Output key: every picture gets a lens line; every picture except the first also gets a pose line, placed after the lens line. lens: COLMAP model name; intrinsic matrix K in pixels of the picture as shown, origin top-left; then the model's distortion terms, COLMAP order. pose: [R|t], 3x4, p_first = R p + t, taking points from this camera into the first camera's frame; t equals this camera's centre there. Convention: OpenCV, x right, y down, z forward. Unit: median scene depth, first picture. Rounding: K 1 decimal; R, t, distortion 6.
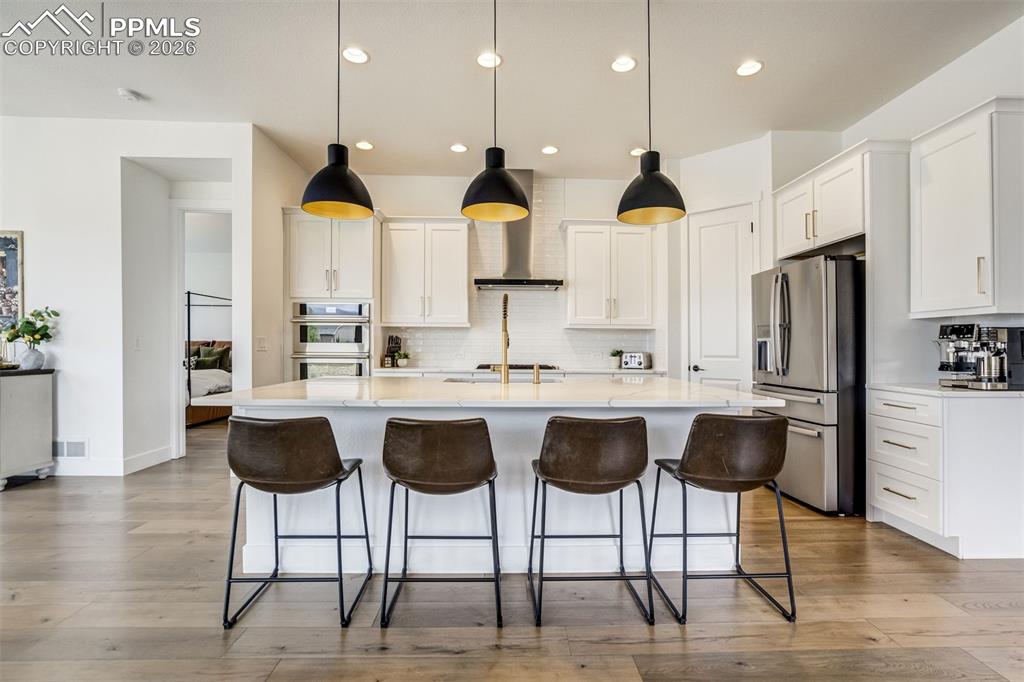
lens RADIAL K [[474.4, 0, 504.8], [0, 474.4, 344.1], [0, 0, 1]] dist [-0.000928, 0.000491]
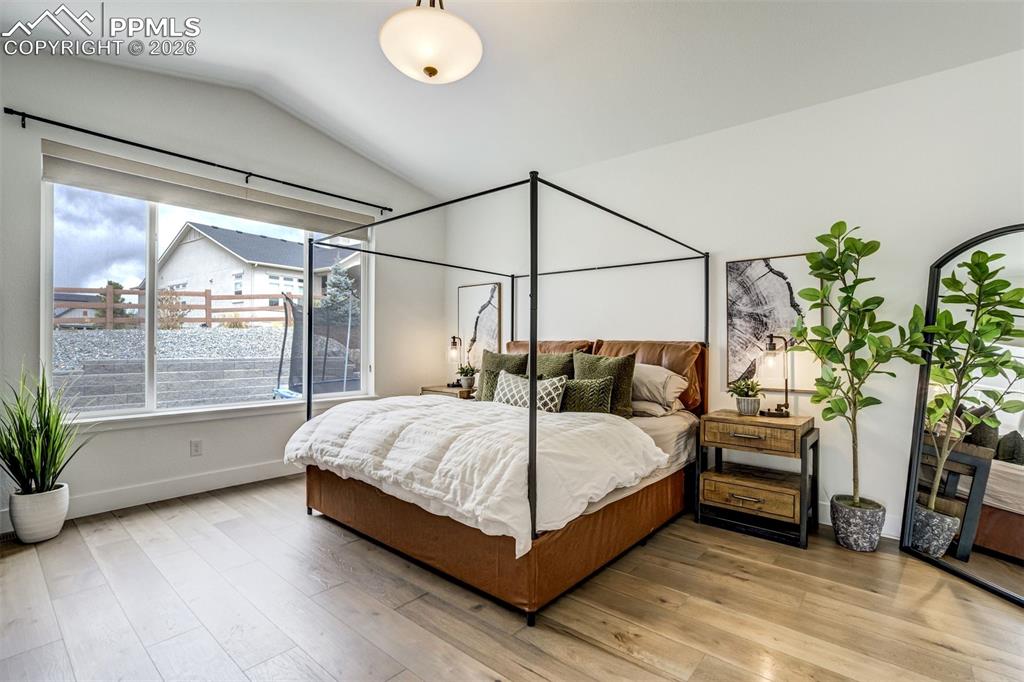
lens RADIAL K [[474.4, 0, 514.8], [0, 474.4, 345.2], [0, 0, 1]] dist [-0.000928, 0.000491]
pose [[0.751842, 0.002797, -0.659337, -0.384690], [-0.007139, 0.999967, -0.003898, 0.000001], [0.659304, 0.007638, 0.751838, 0.619291]]
